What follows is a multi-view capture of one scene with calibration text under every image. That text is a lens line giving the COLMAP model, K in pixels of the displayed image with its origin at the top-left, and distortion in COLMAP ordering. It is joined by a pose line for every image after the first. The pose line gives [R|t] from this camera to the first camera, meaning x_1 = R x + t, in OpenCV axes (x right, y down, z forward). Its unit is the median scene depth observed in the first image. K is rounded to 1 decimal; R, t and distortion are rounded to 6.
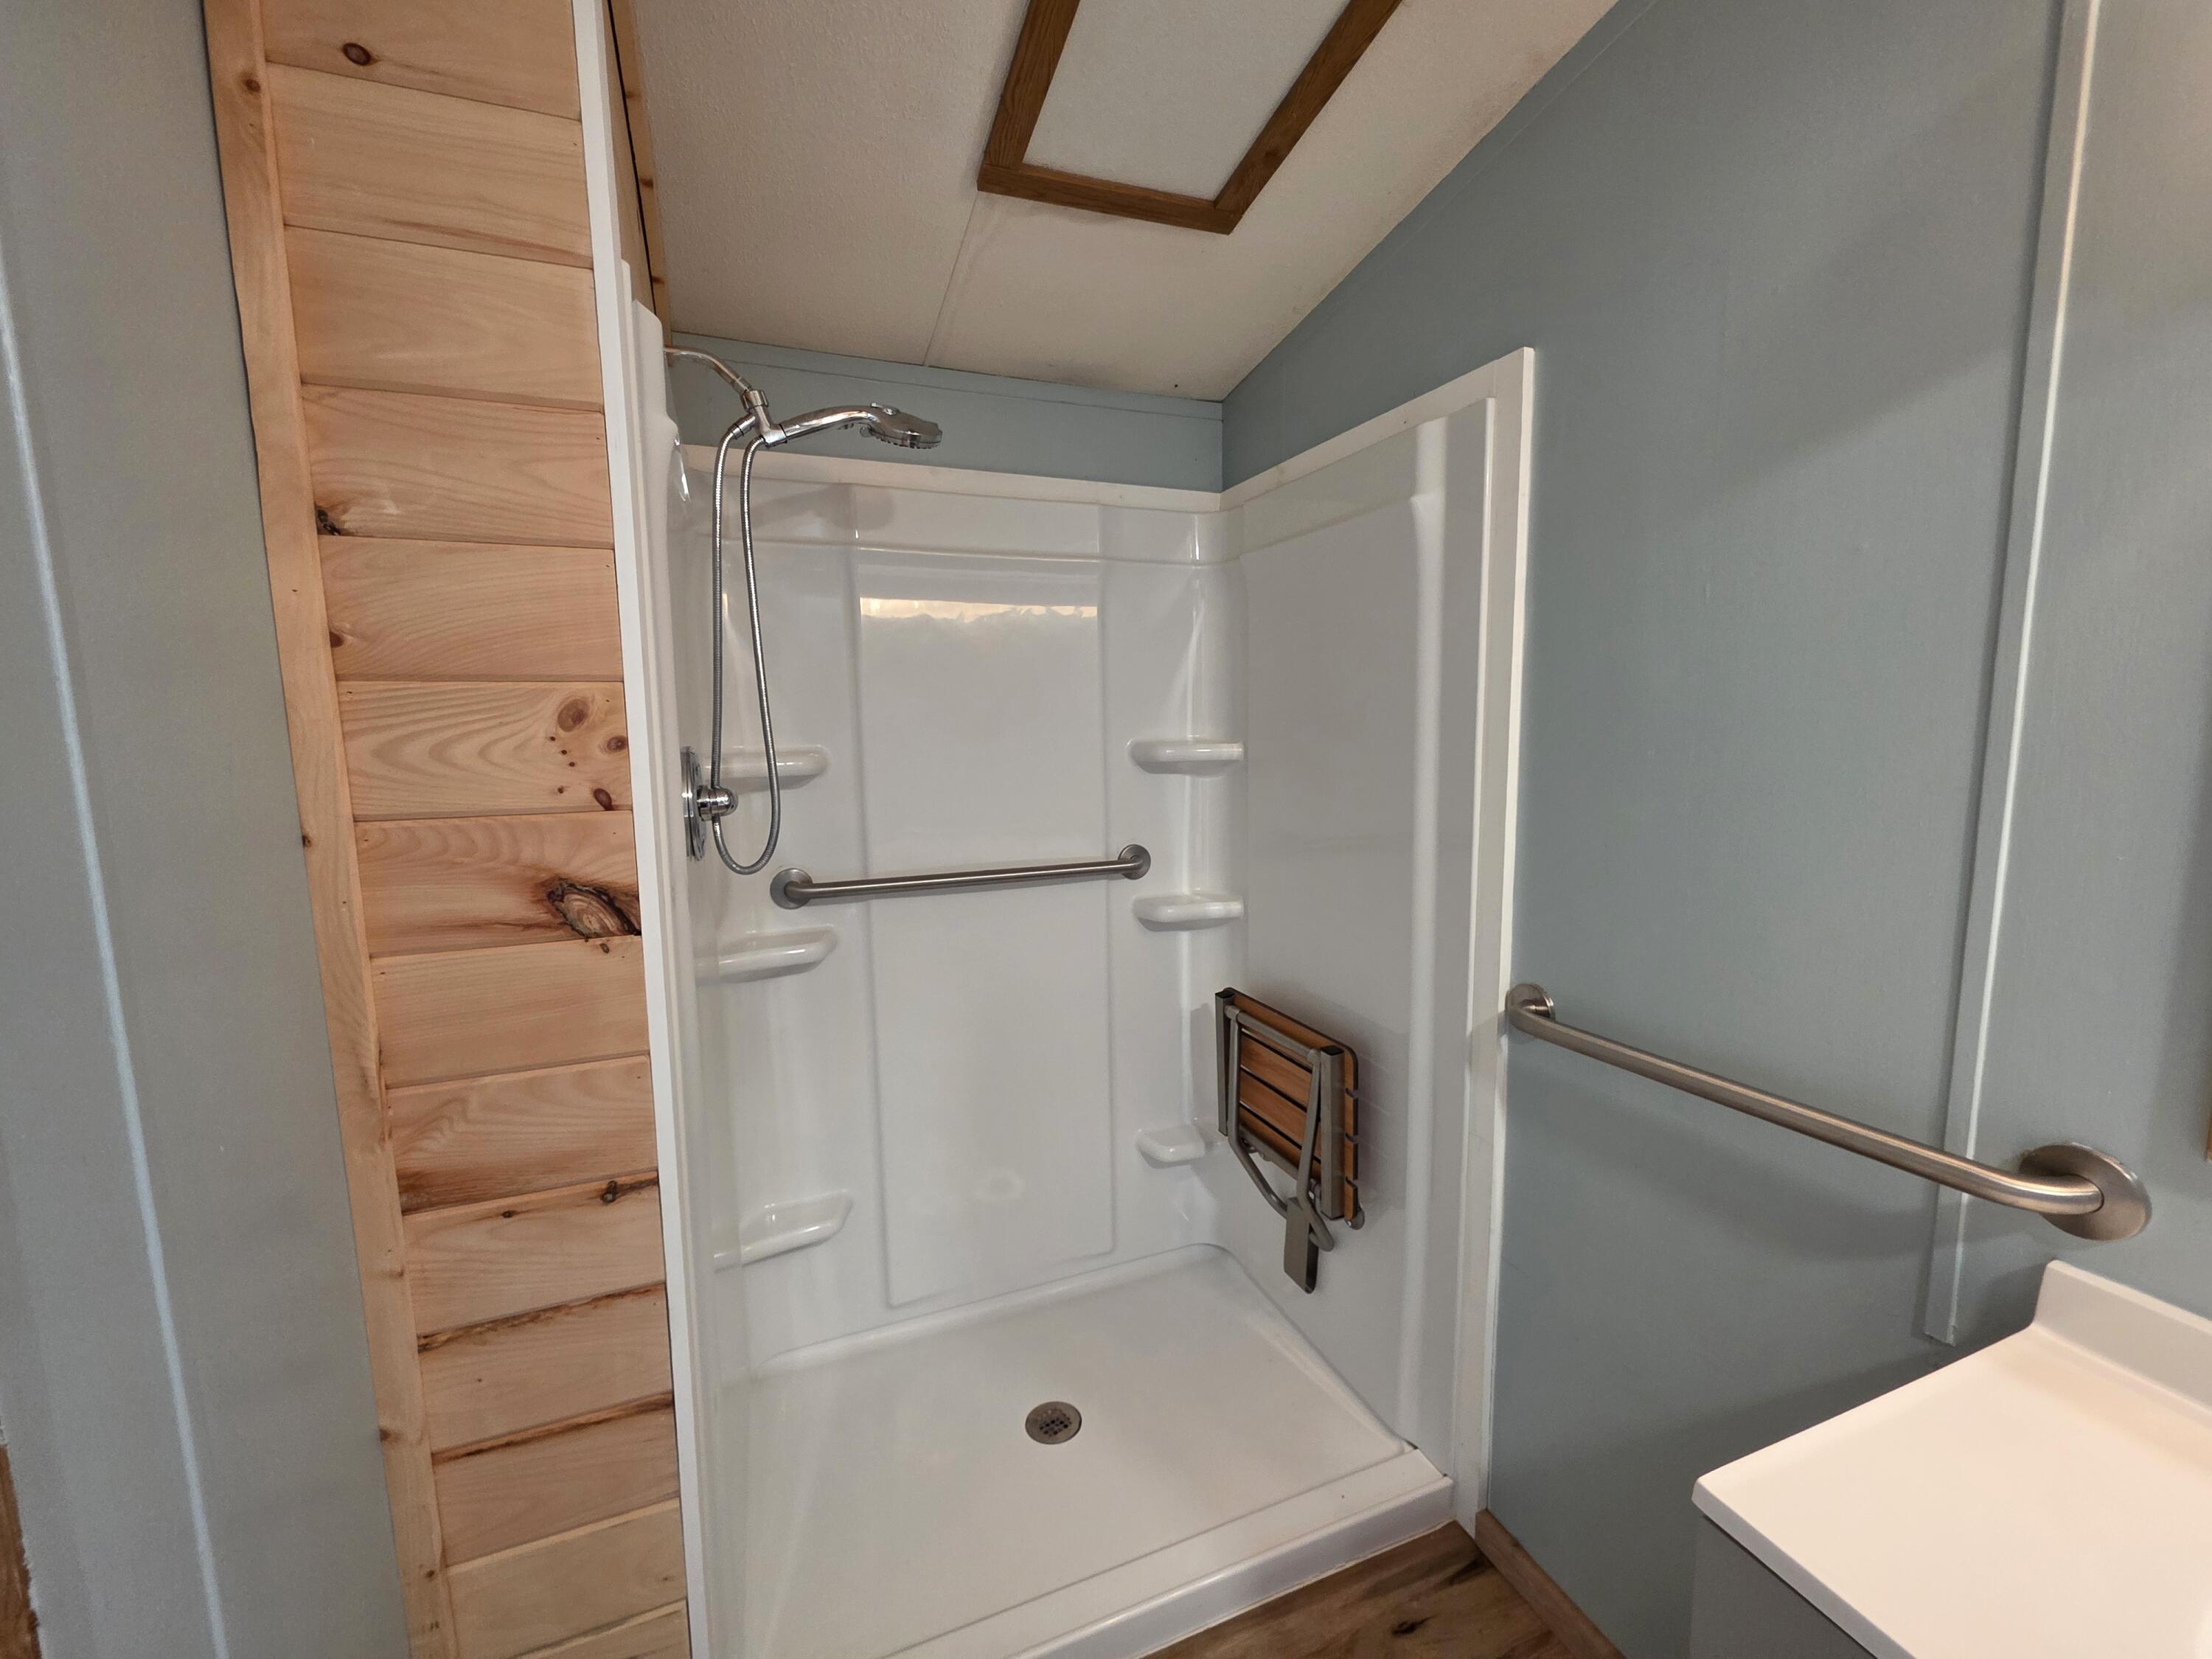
lens RADIAL K [[884.9, 0, 1104.1], [0, 884.9, 818.9], [0, 0, 1]] dist [0.004751, -0.002088]
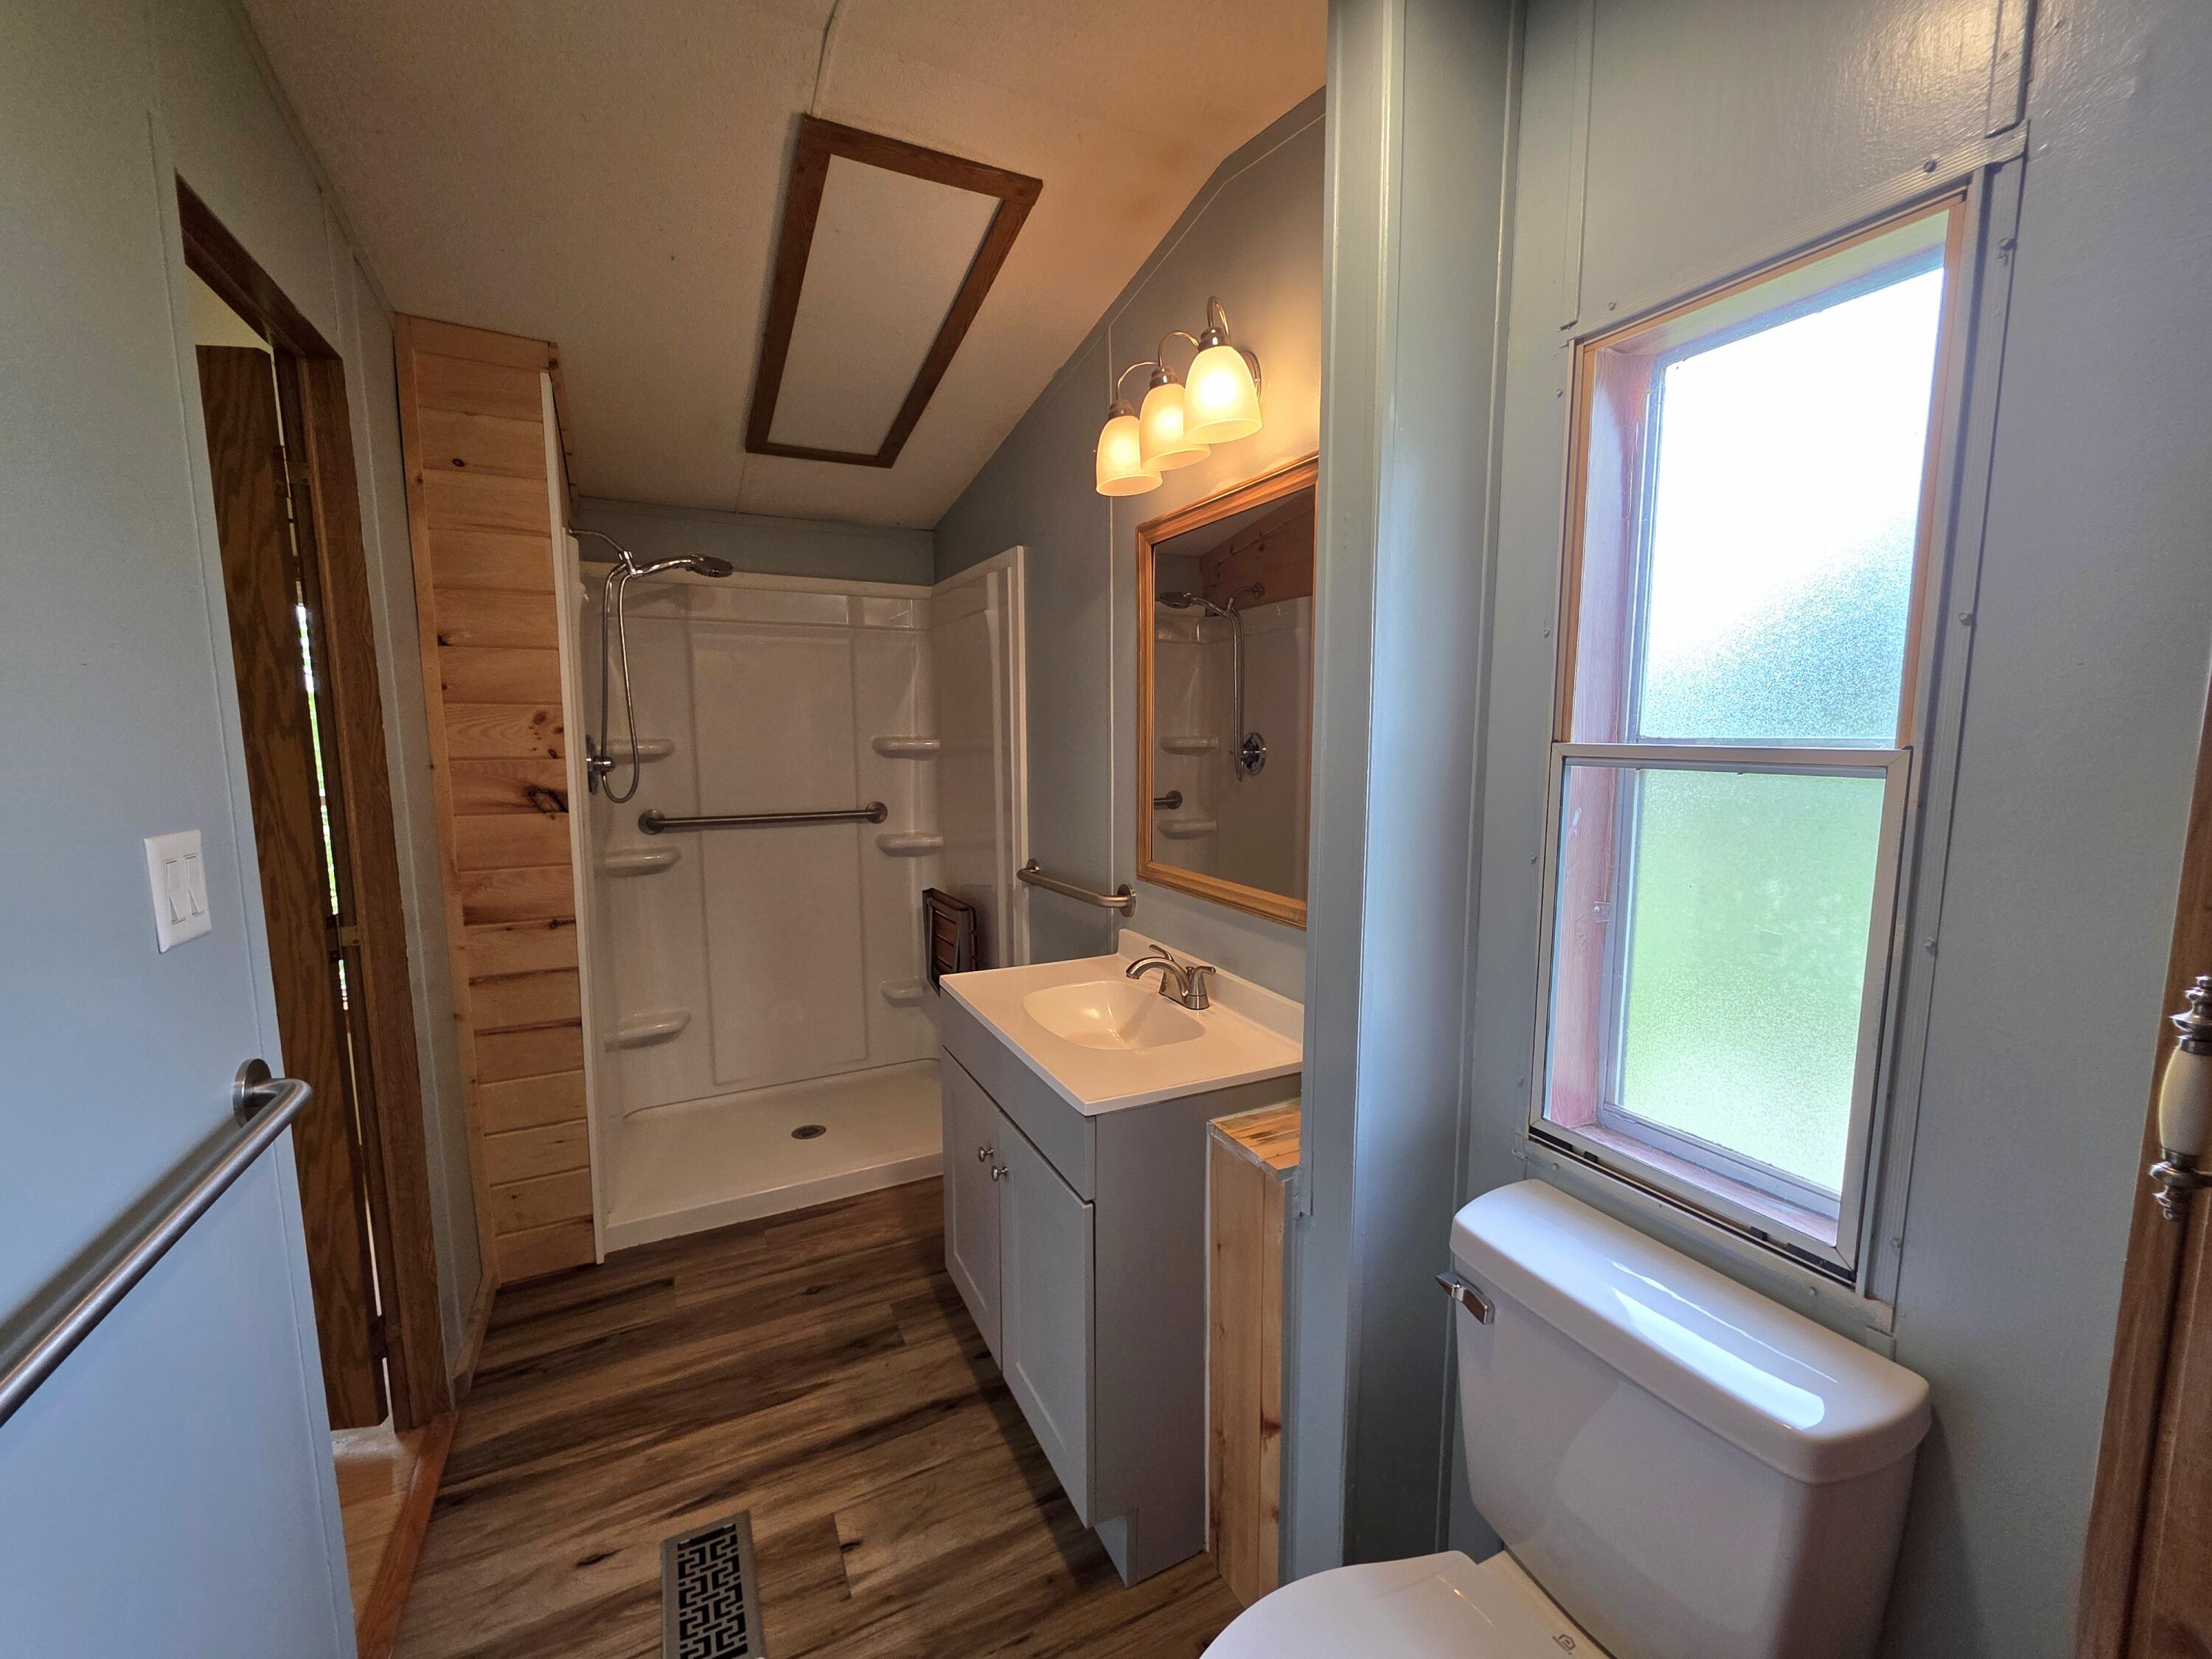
lens RADIAL K [[884.9, 0, 1102.1], [0, 884.9, 820.8], [0, 0, 1]] dist [0.004751, -0.002088]
pose [[0.995659, 0.001692, 0.093060, 0.483246], [-0.000979, 0.999970, -0.007705, 0.124136], [-0.093070, 0.007580, 0.995631, -1.065814]]
